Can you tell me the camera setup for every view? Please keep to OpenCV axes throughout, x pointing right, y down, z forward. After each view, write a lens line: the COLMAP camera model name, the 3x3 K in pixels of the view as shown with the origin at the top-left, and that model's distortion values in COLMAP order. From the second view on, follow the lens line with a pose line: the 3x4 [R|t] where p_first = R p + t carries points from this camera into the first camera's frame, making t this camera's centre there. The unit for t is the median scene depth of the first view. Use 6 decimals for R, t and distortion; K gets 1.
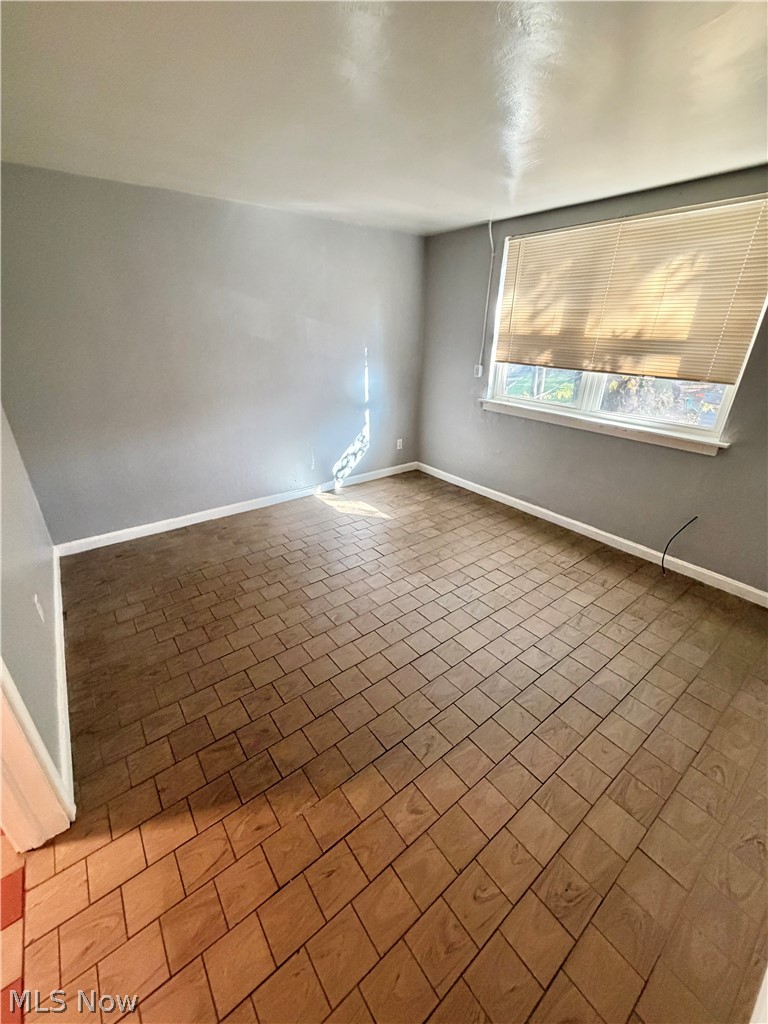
lens RADIAL K [[407.8, 0, 385.9], [0, 407.8, 514.0], [0, 0, 1]] dist [-0.001017, -0.000025]
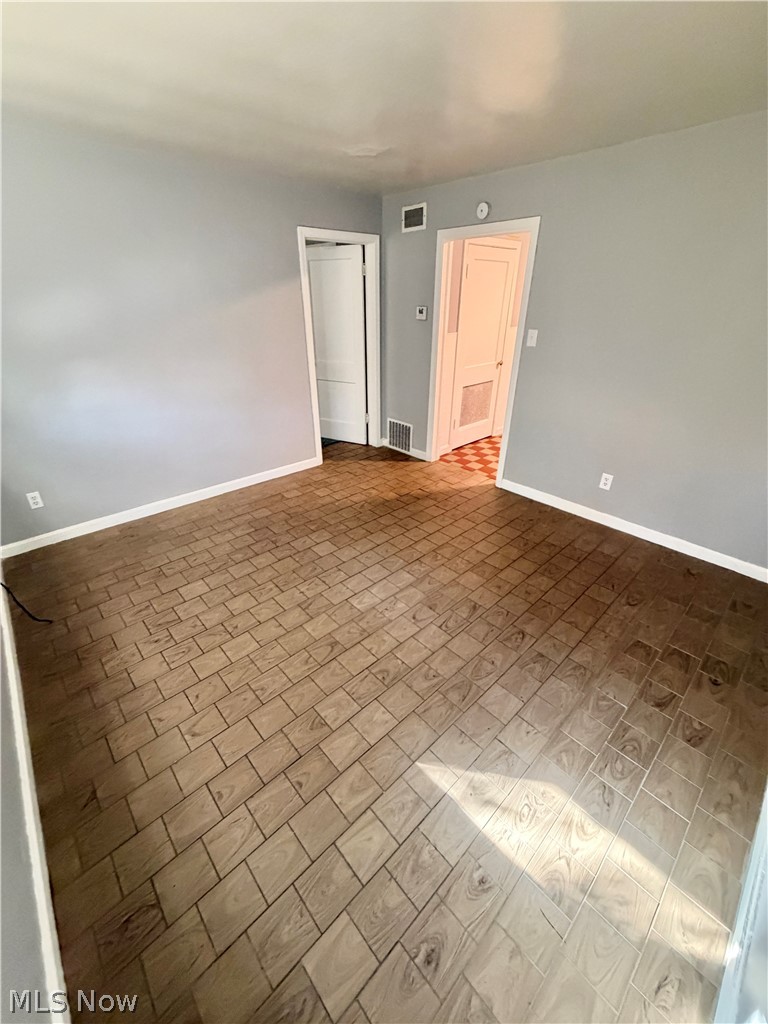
lens RADIAL K [[407.8, 0, 381.2], [0, 407.8, 512.8], [0, 0, 1]] dist [-0.001017, -0.000025]
pose [[-0.996297, 0.029941, -0.080591, 0.093090], [-0.046726, 0.598290, 0.799916, -0.552648], [0.072167, 0.800720, -0.594676, 1.183100]]
